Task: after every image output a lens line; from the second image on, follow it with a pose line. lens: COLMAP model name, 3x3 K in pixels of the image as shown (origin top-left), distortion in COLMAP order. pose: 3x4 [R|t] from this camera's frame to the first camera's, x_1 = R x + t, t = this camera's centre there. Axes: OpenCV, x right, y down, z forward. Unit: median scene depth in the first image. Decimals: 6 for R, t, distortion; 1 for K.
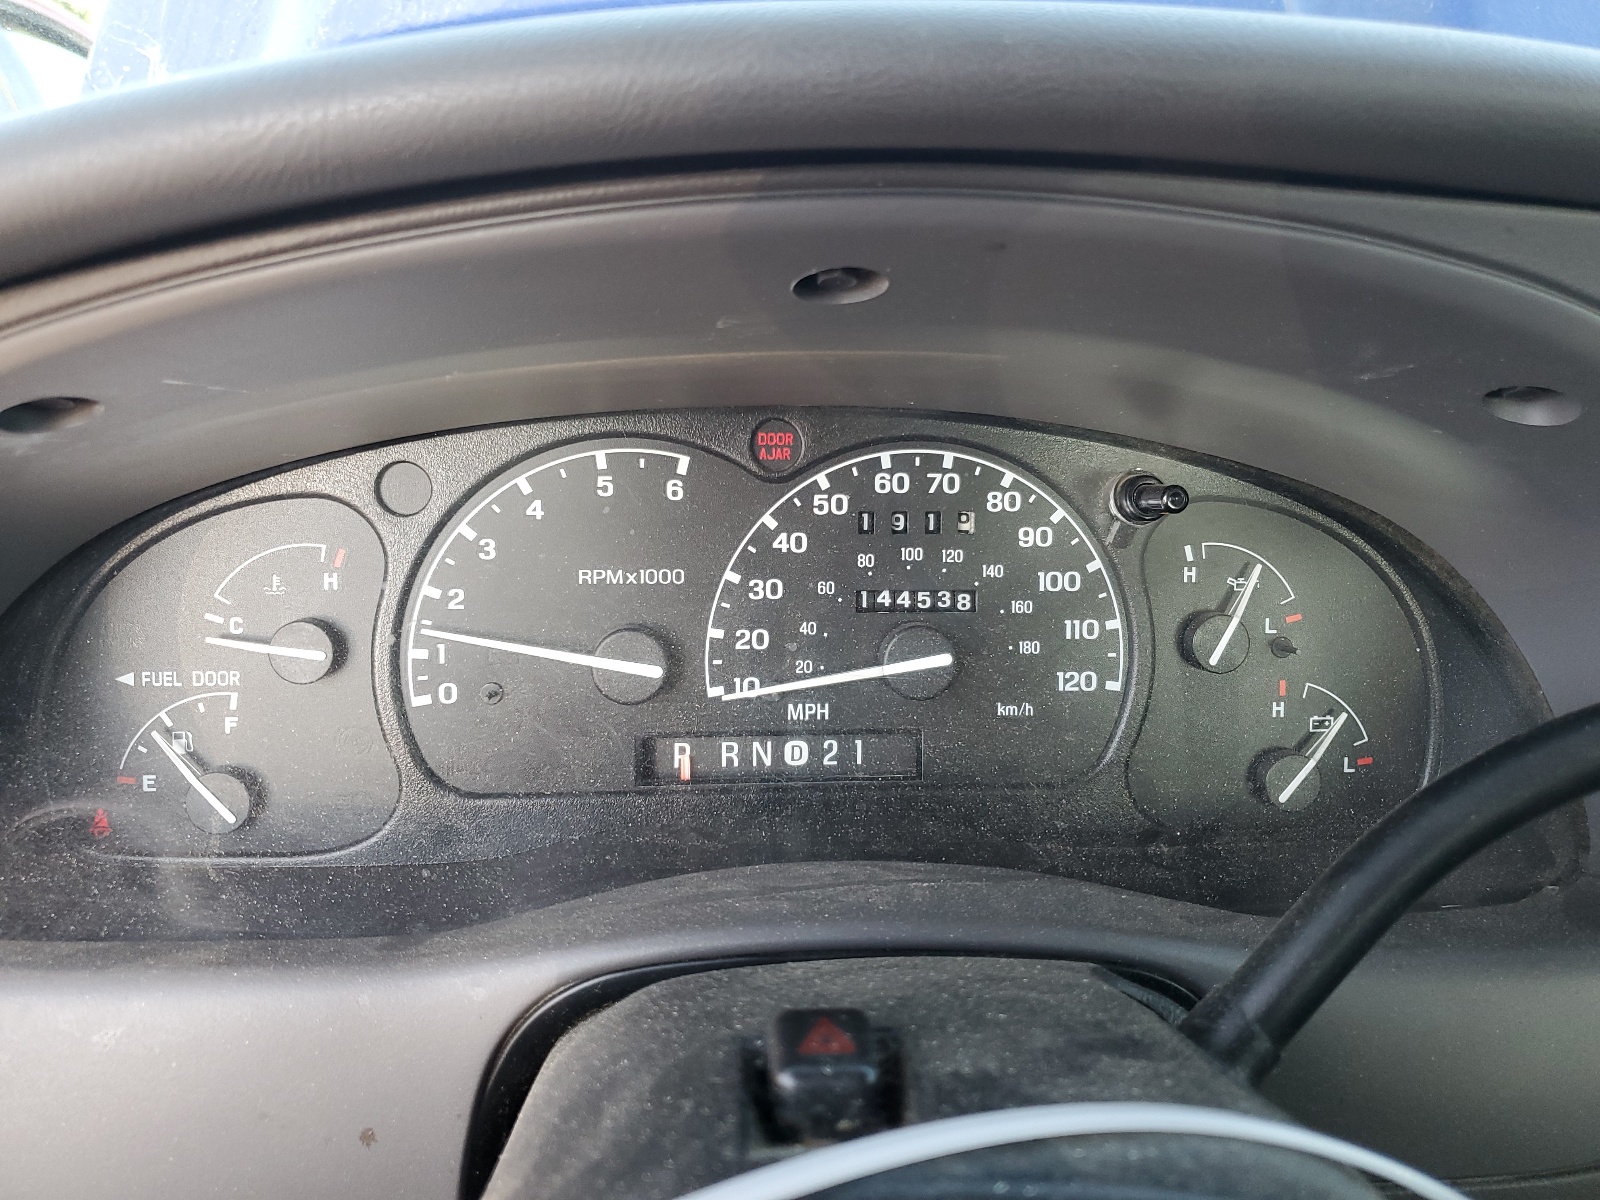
lens RADIAL K [[1223.7, 0, 805.0], [0, 1223.7, 597.1], [0, 0, 1]] dist [-0.001127, -0.001339]
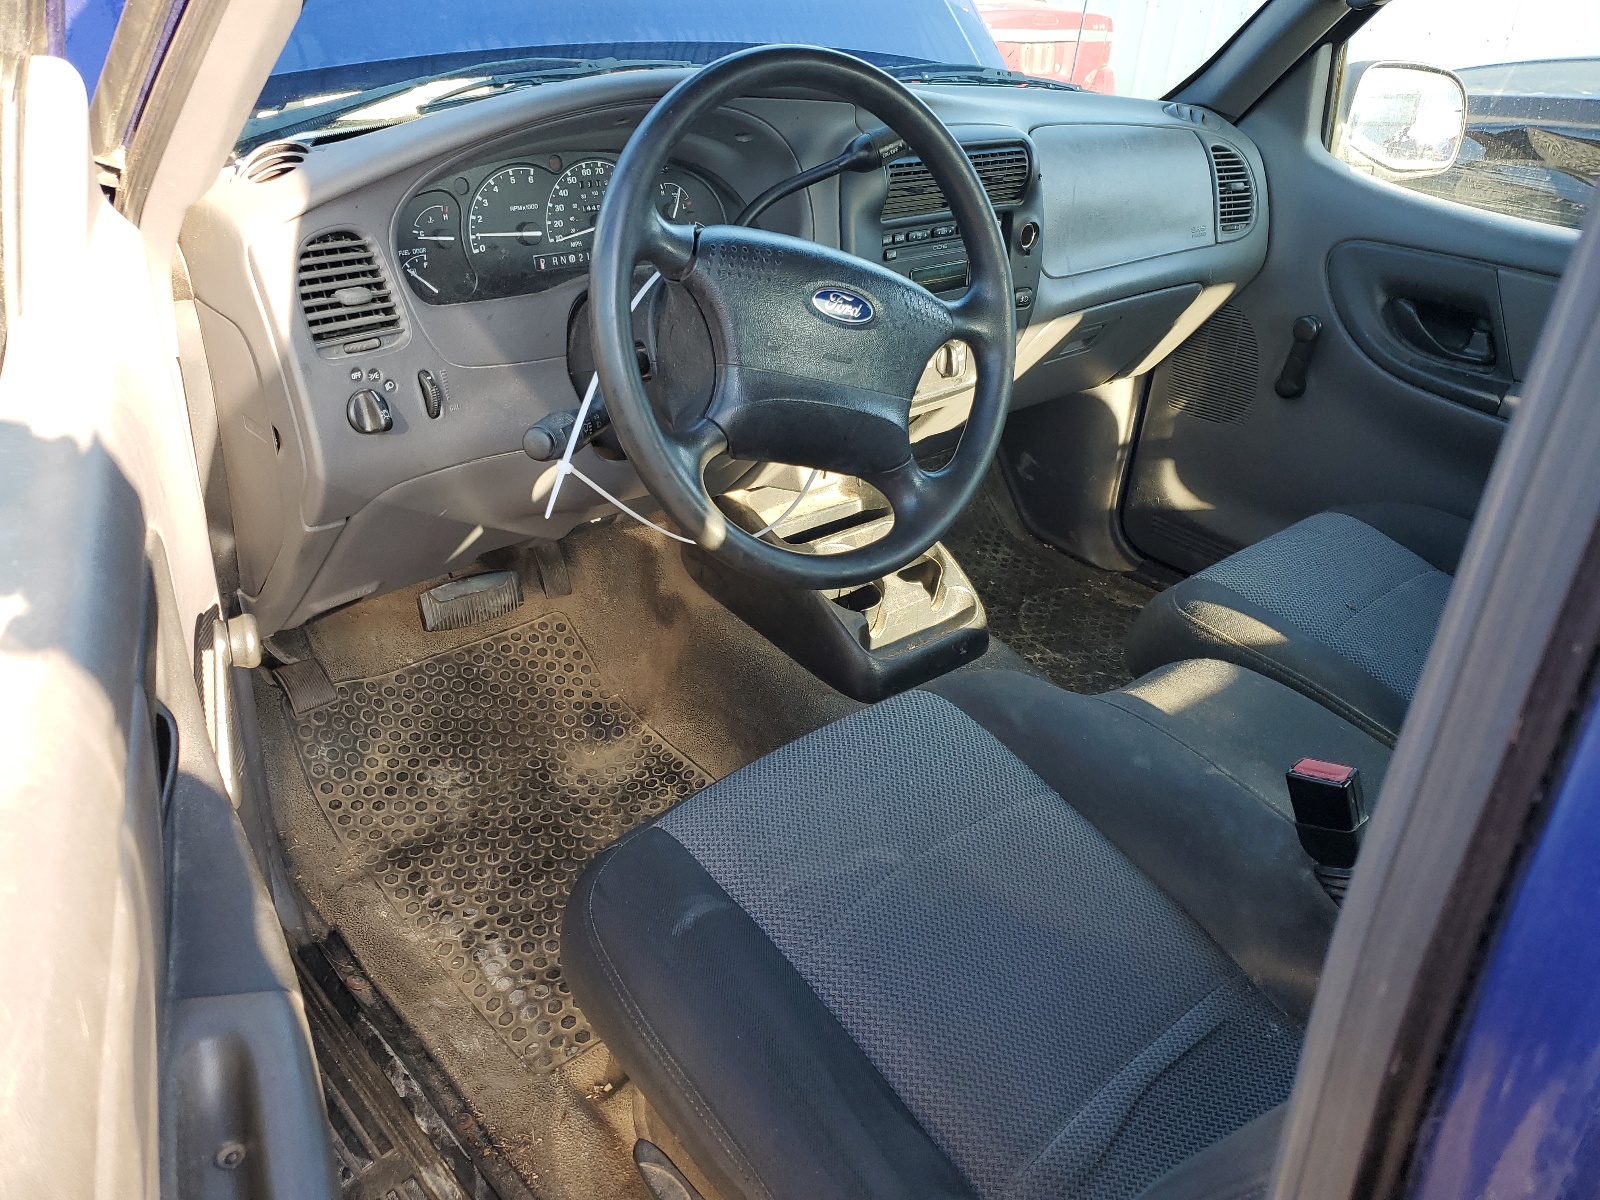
lens RADIAL K [[1223.7, 0, 797.7], [0, 1223.7, 603.1], [0, 0, 1]] dist [-0.001127, -0.001339]
pose [[0.823211, -0.265552, 0.501802, -1.494859], [0.148627, 0.953843, 0.260947, 0.254426], [-0.547936, -0.140233, 0.824683, -2.342110]]
